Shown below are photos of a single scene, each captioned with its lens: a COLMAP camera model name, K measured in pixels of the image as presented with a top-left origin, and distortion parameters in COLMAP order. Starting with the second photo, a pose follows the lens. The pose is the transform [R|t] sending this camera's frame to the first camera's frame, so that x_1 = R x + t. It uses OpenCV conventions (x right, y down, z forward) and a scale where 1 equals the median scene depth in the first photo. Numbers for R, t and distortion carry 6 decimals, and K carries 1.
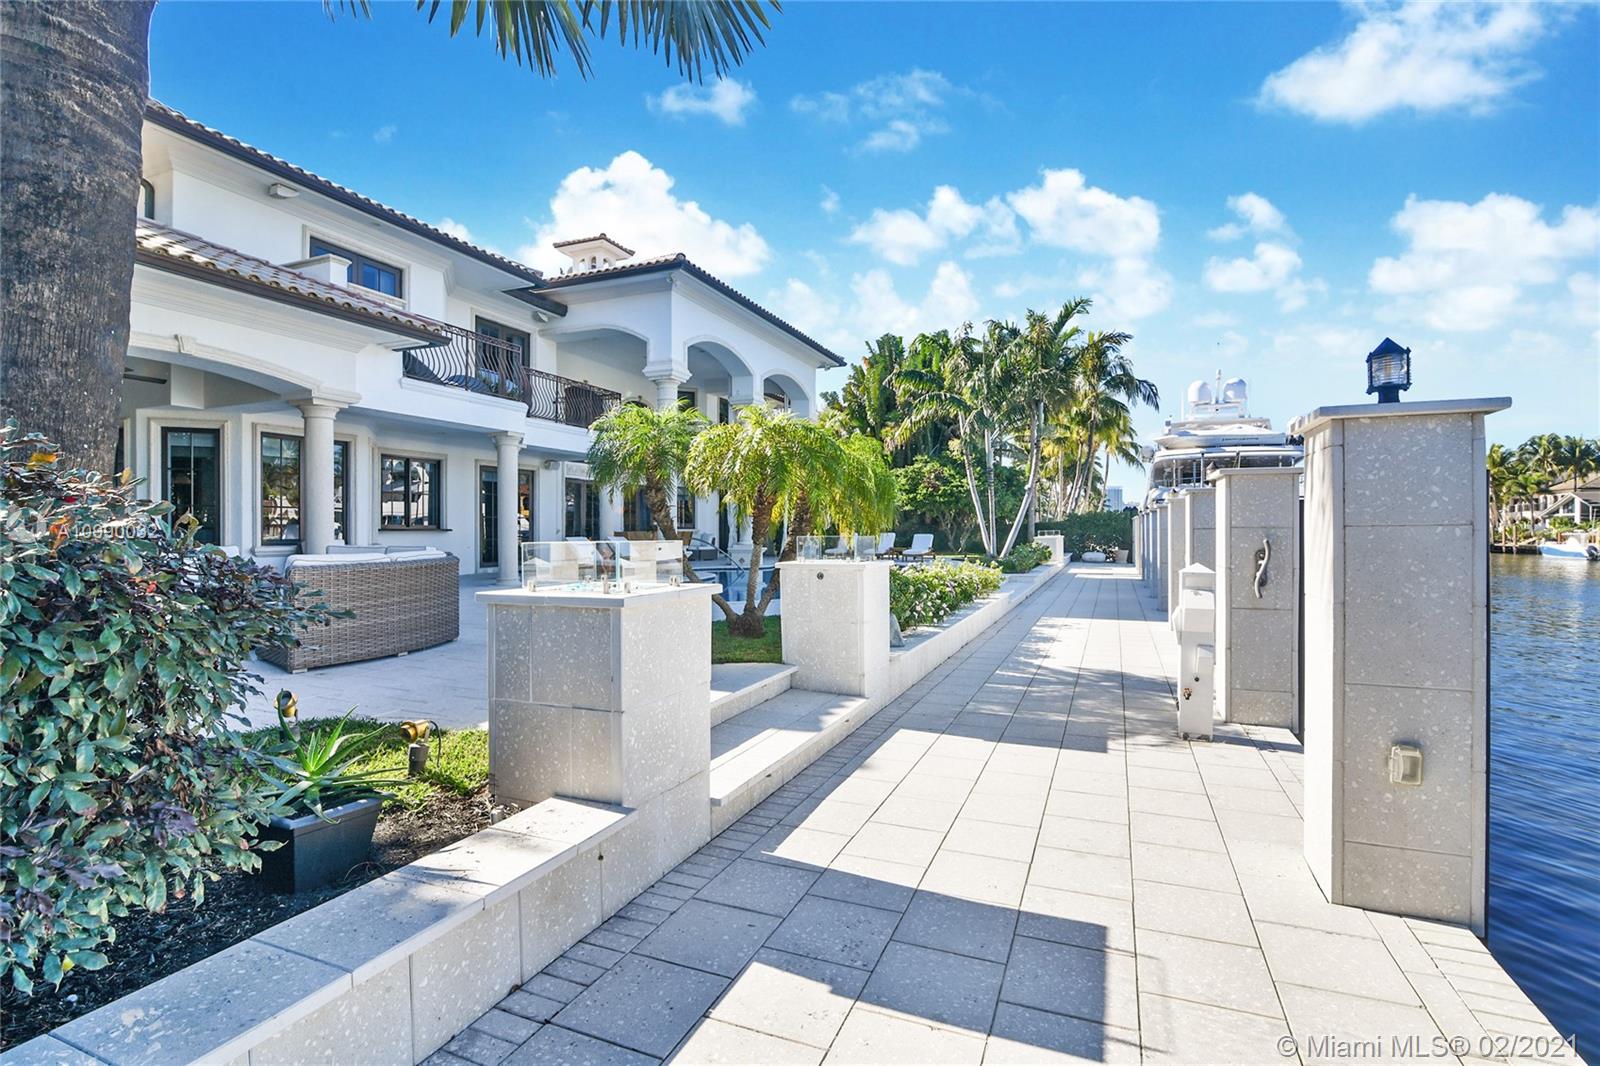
lens RADIAL K [[733.7, 0, 804.7], [0, 733.7, 527.5], [0, 0, 1]] dist [-0.014514, -0.000776]
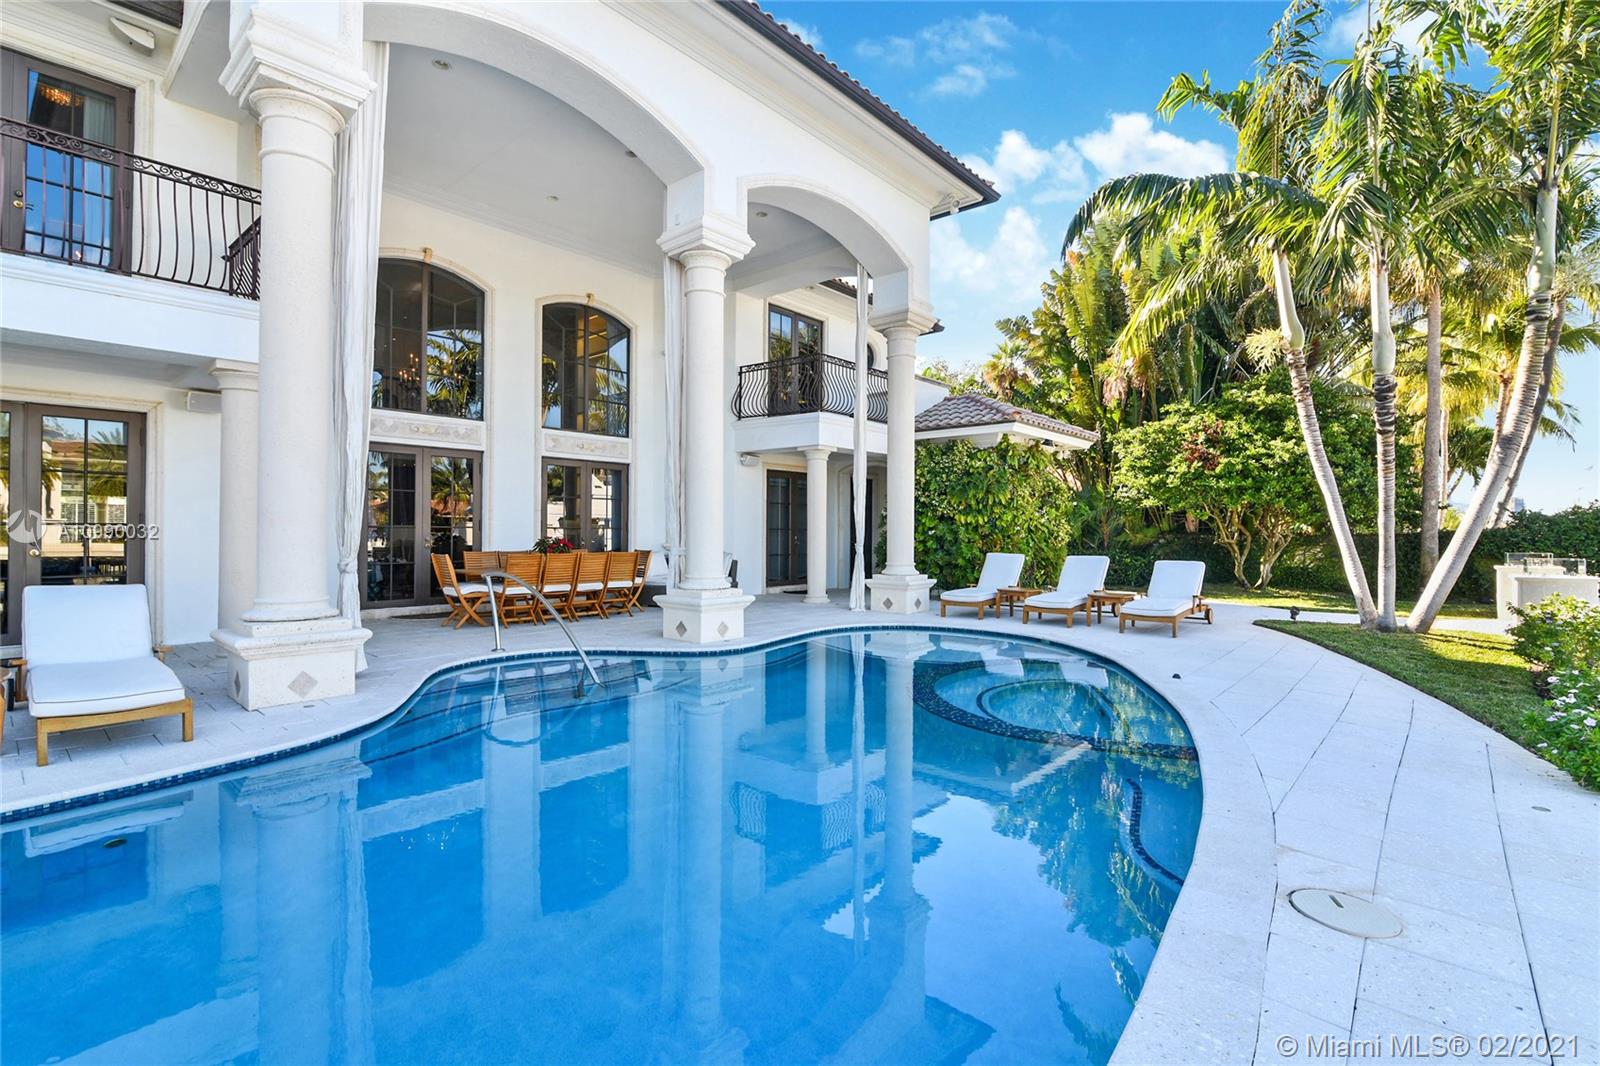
lens RADIAL K [[733.7, 0, 804.7], [0, 733.7, 527.5], [0, 0, 1]] dist [-0.014514, -0.000776]
pose [[0.949115, 0.001993, -0.314923, 0.073322], [-0.003035, 0.999991, -0.002819, -0.006843], [0.314914, 0.003631, 0.949113, 0.434598]]
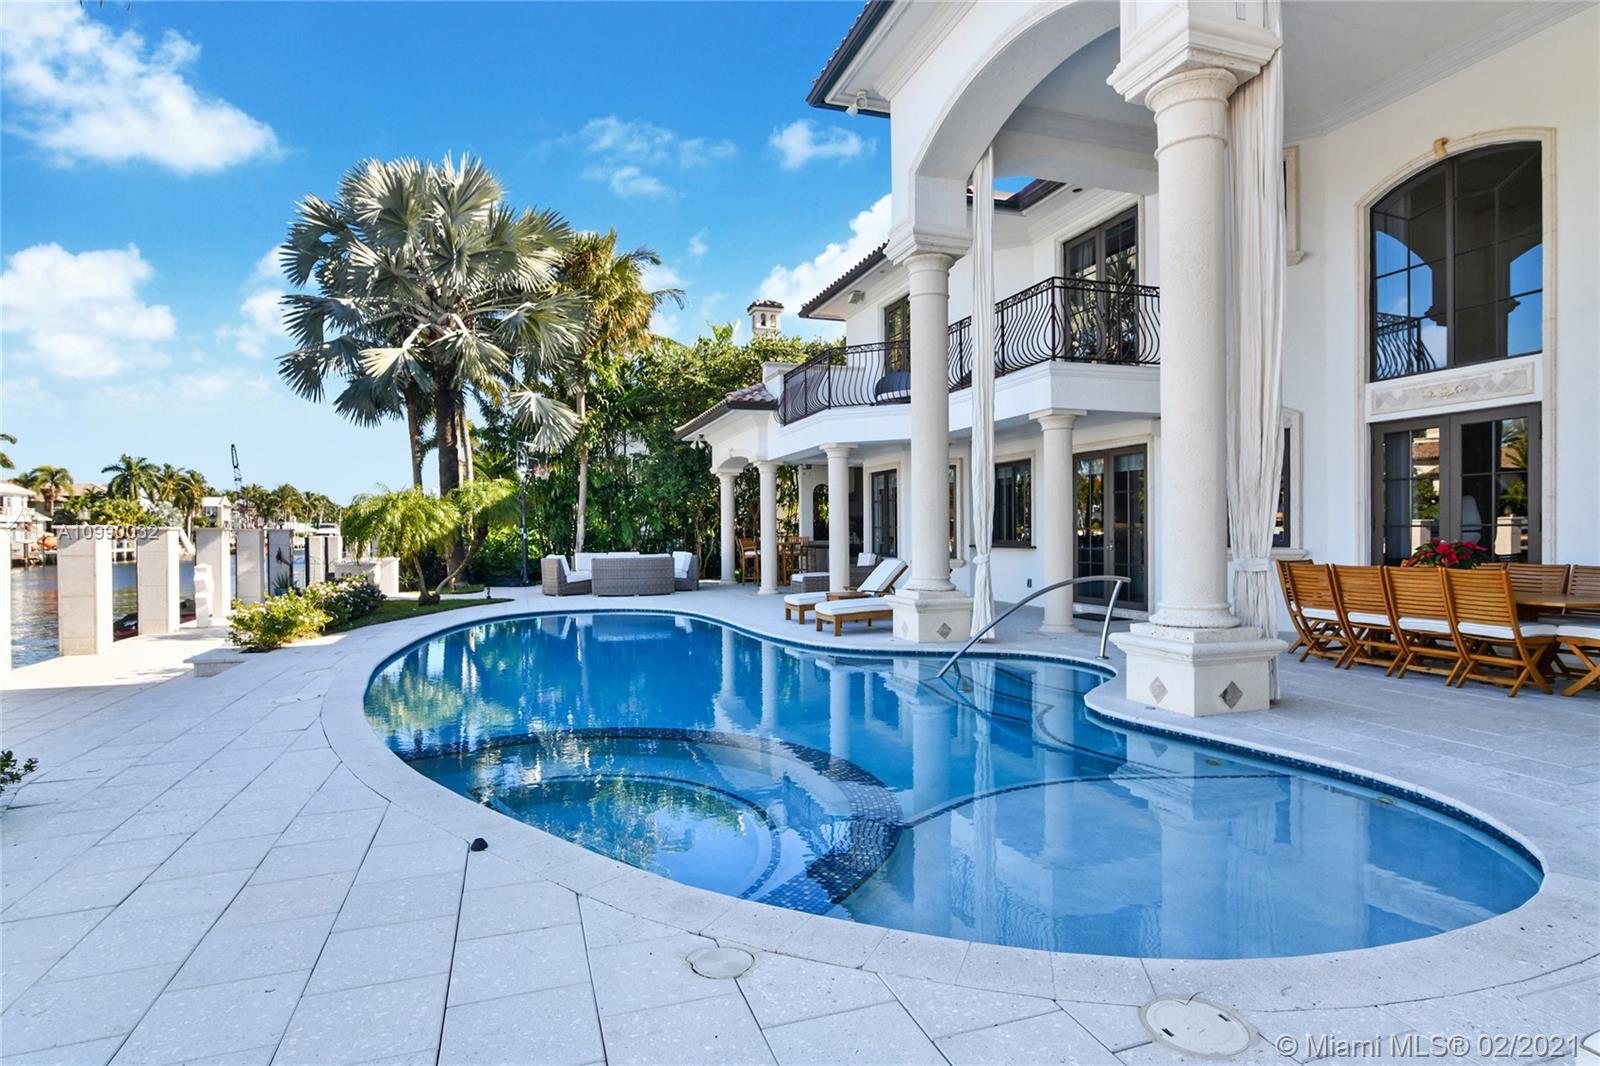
lens RADIAL K [[844.0, 0, 802.3], [0, 844.0, 537.2], [0, 0, 1]] dist [-0.003715, 0.000039]
pose [[-0.746864, -0.000938, -0.664976, 0.149445], [-0.001820, 0.999998, 0.000634, -0.003675], [0.664974, 0.001684, -0.746864, 0.787233]]
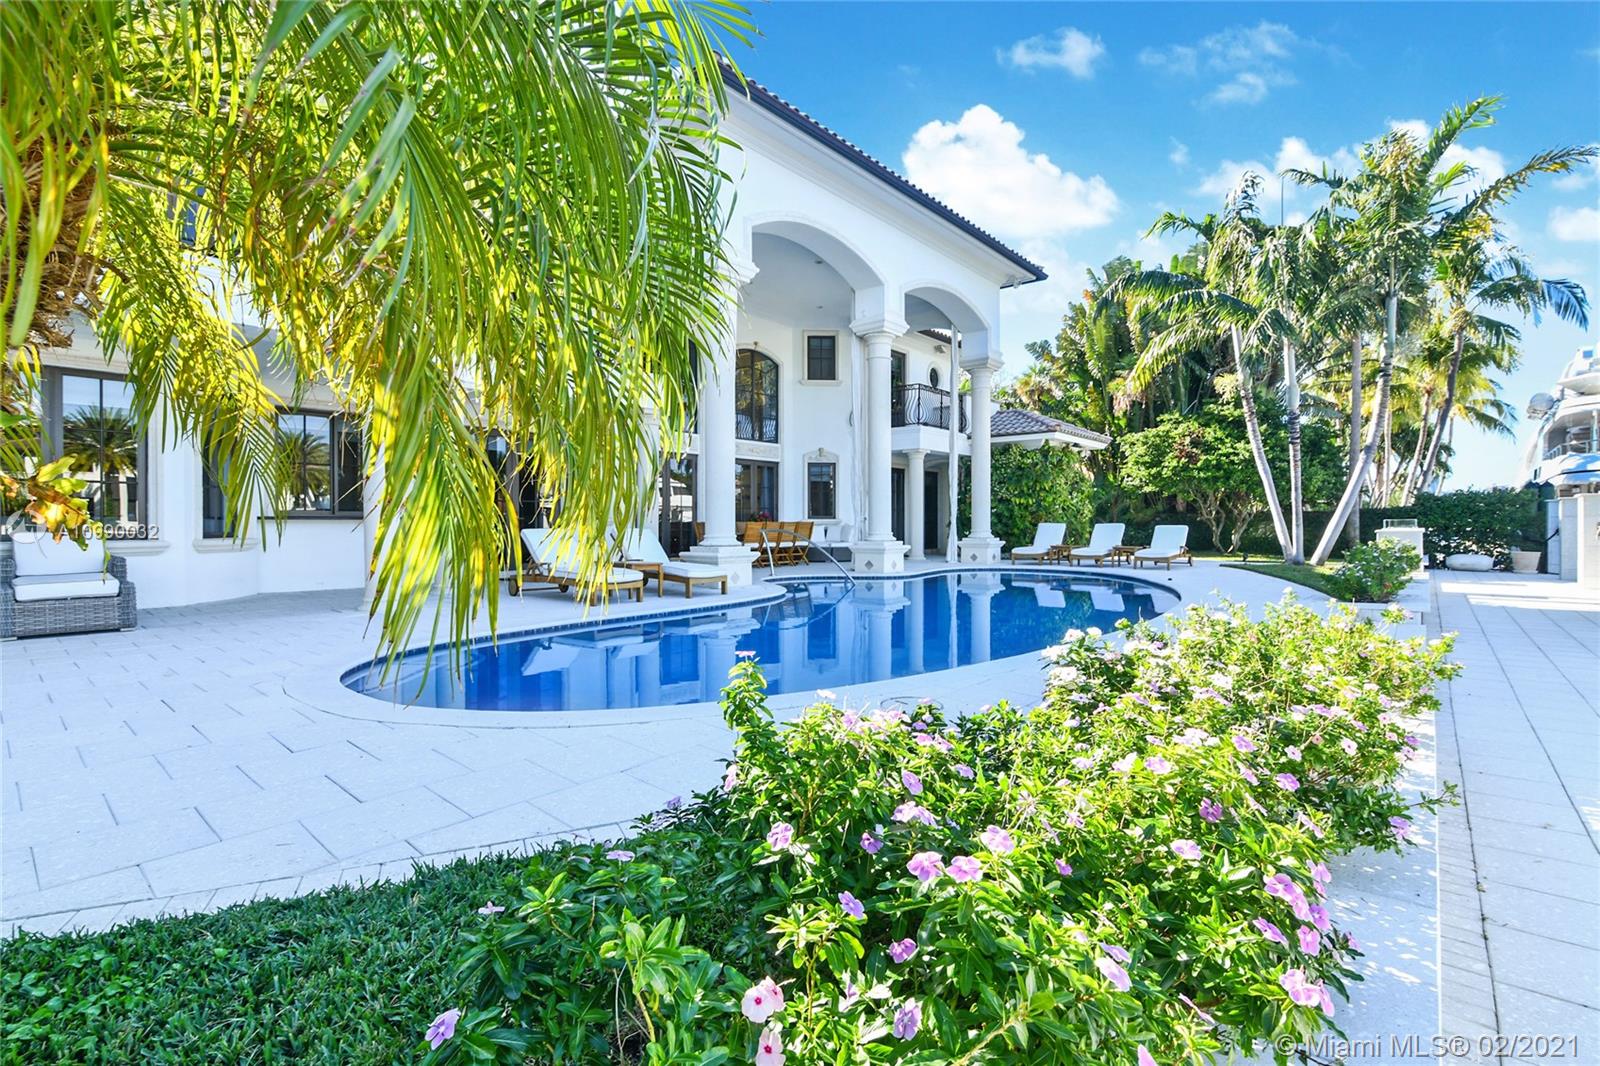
lens RADIAL K [[733.7, 0, 804.7], [0, 733.7, 527.5], [0, 0, 1]] dist [-0.014514, -0.000776]
pose [[0.951877, -0.001062, -0.306479, 0.042662], [0.003371, 0.999970, 0.007005, 0.004438], [0.306462, -0.007702, 0.951852, 0.236781]]
